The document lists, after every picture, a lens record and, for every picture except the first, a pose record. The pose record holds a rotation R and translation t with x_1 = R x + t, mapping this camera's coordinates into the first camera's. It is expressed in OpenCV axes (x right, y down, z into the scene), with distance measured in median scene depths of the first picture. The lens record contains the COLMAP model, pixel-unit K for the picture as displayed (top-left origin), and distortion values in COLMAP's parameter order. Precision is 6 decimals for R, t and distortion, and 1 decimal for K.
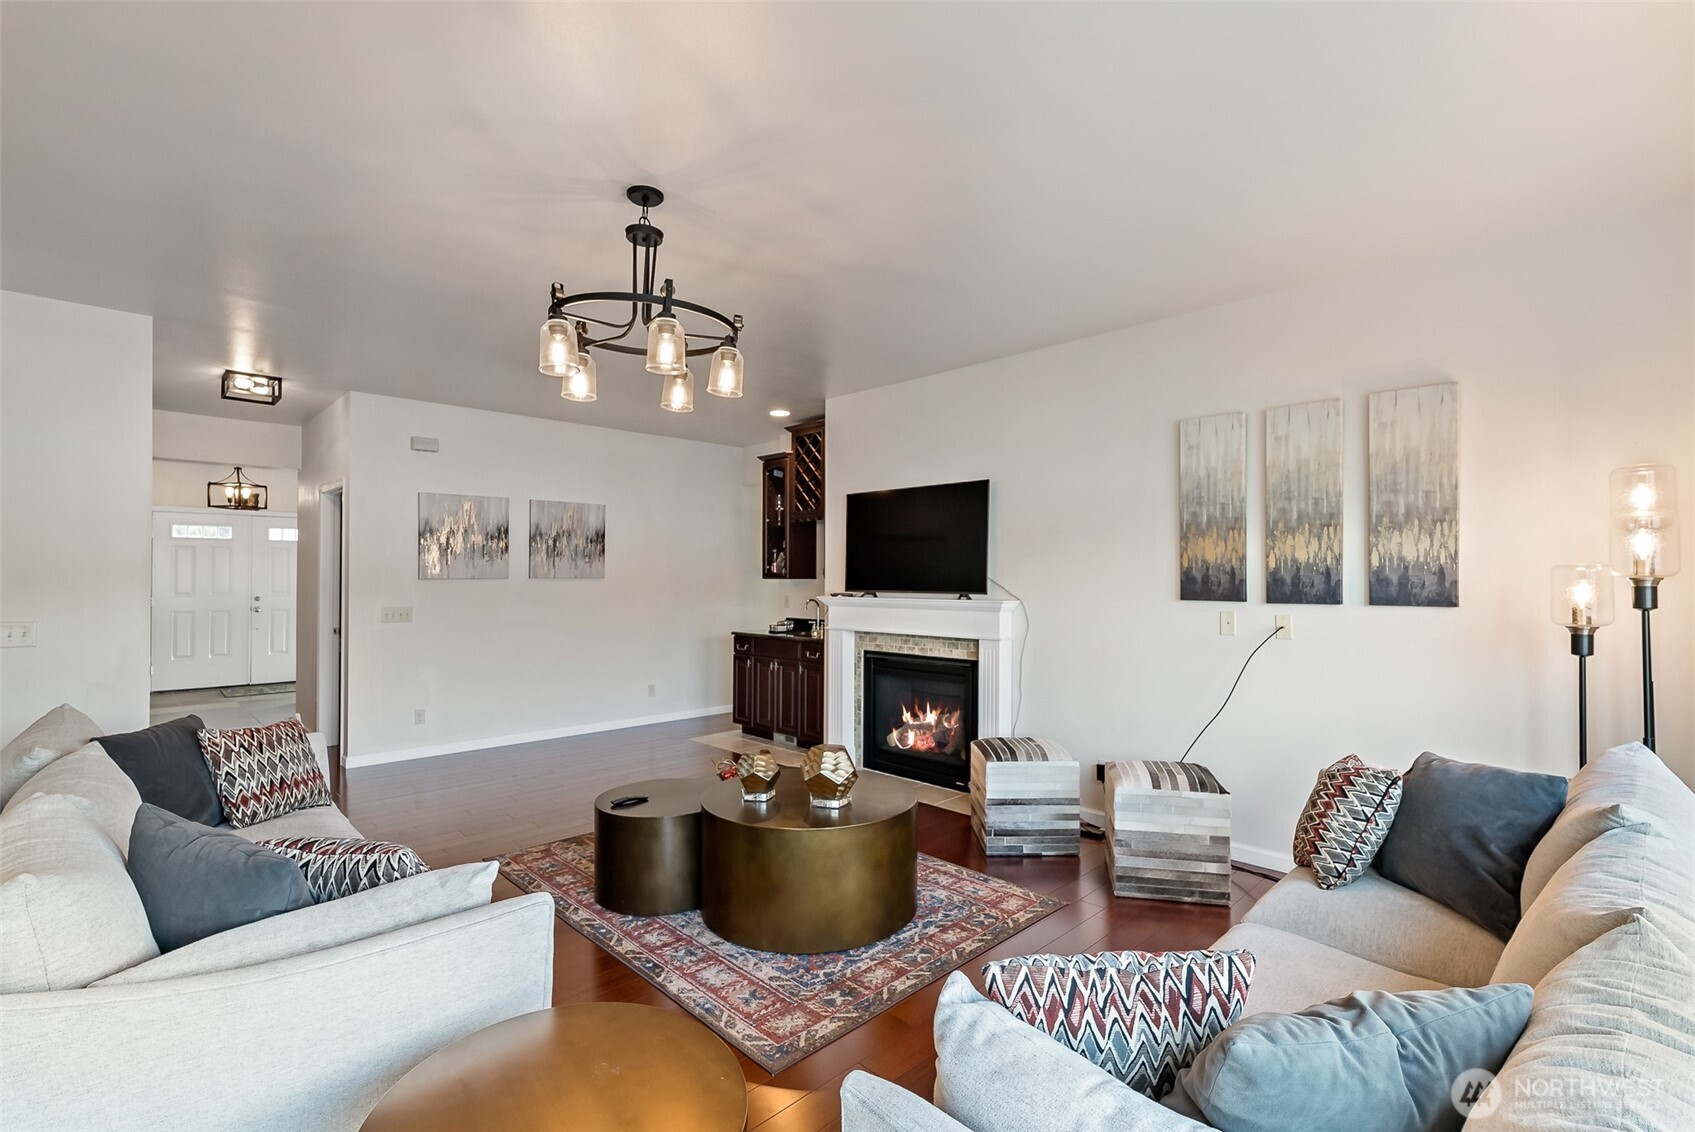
lens RADIAL K [[761.3, 0, 845.6], [0, 761.3, 571.2], [0, 0, 1]] dist [-0.000568, 0.000749]
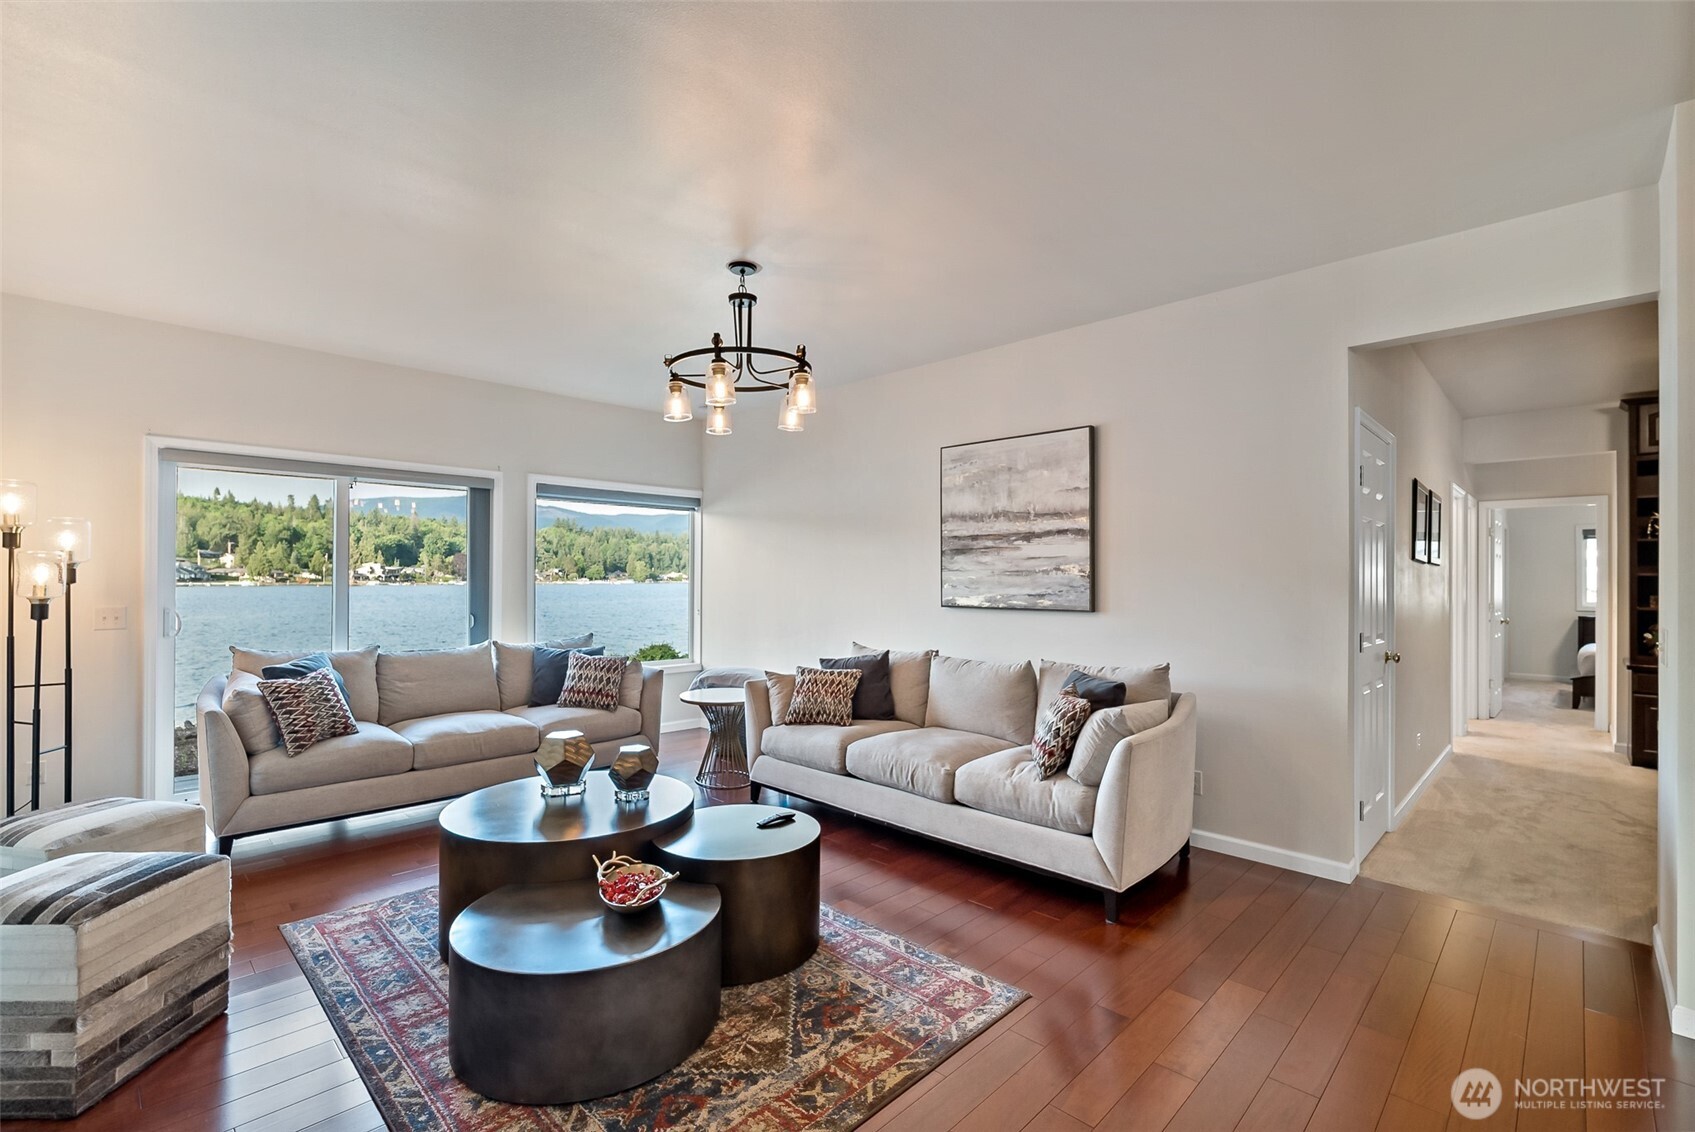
lens RADIAL K [[761.3, 0, 851.8], [0, 761.3, 574.3], [0, 0, 1]] dist [-0.000568, 0.000749]
pose [[-0.999538, -0.009245, -0.028941, -0.235942], [-0.008753, 0.999816, -0.017088, 0.022491], [0.029094, -0.016826, -0.999435, 1.301031]]
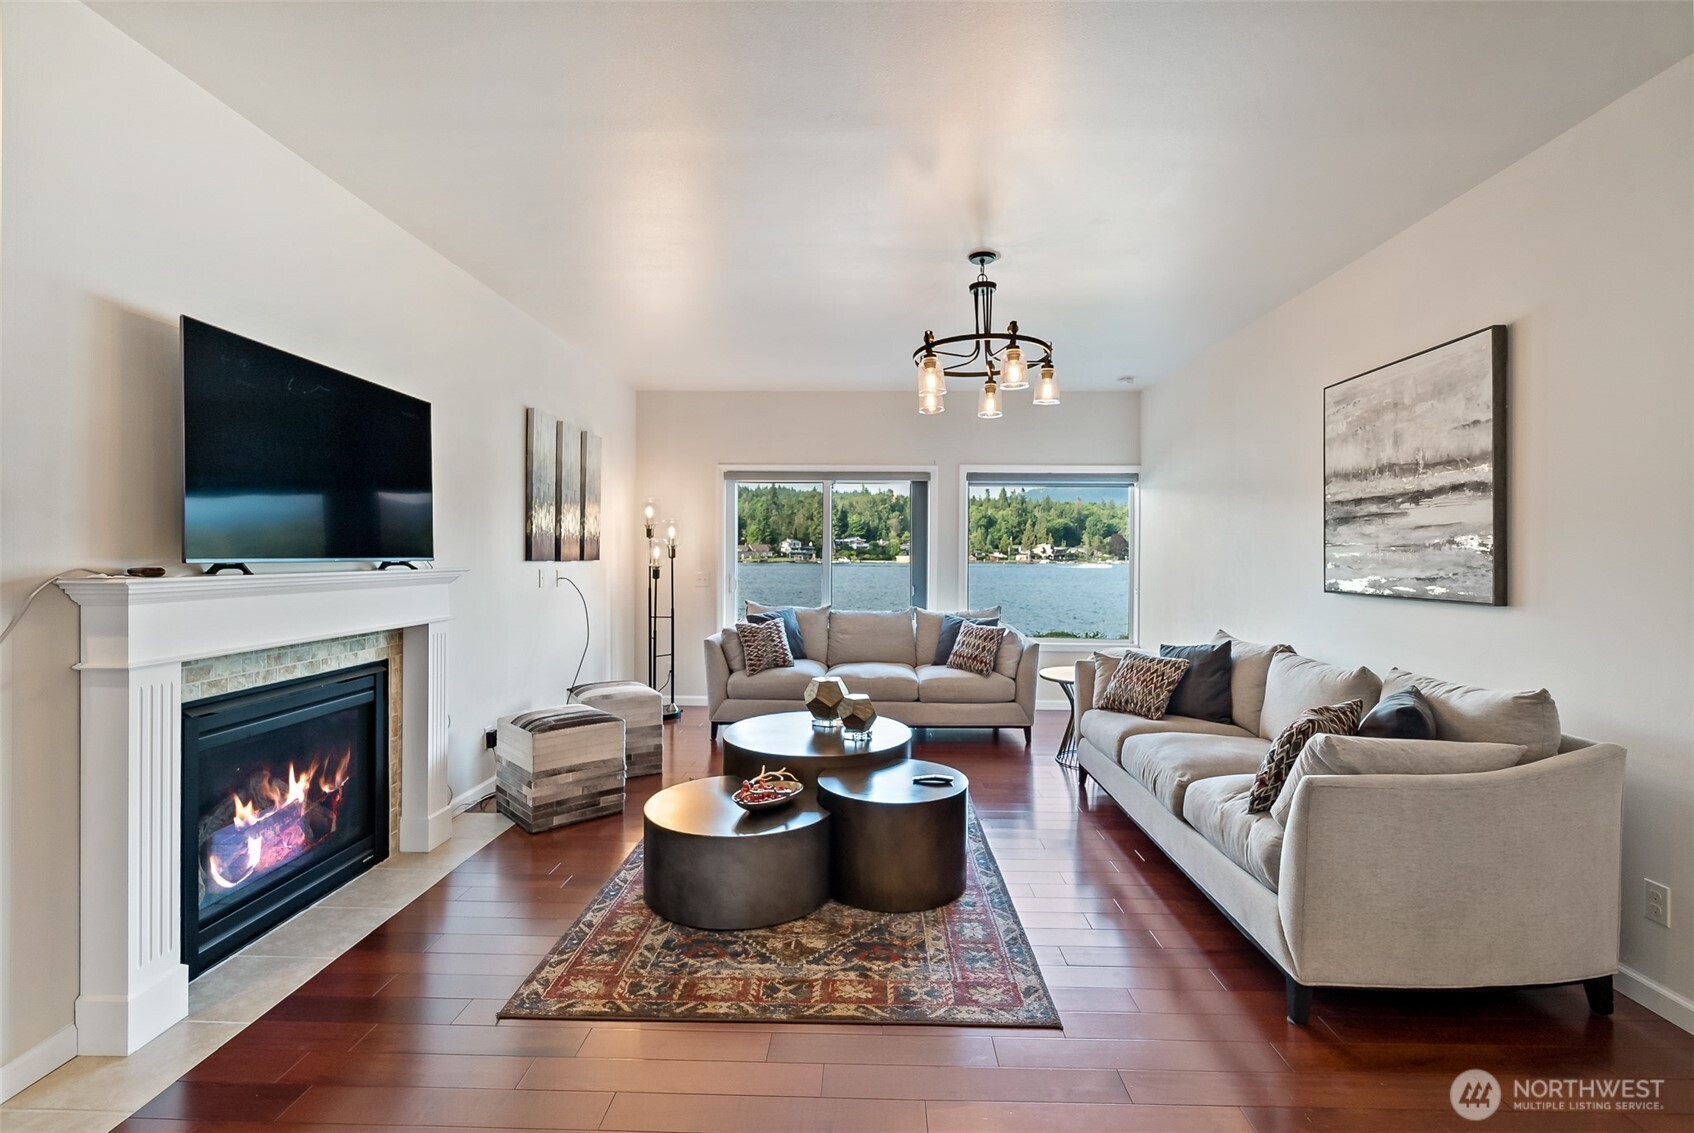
lens RADIAL K [[760.9, 0, 846.0], [0, 760.9, 553.5], [0, 0, 1]] dist [-0.000568, 0.000749]
pose [[-0.694233, -0.007604, 0.719710, -0.608671], [-0.017138, 0.999835, -0.005967, 0.020541], [-0.719546, -0.016477, -0.694249, 1.196516]]
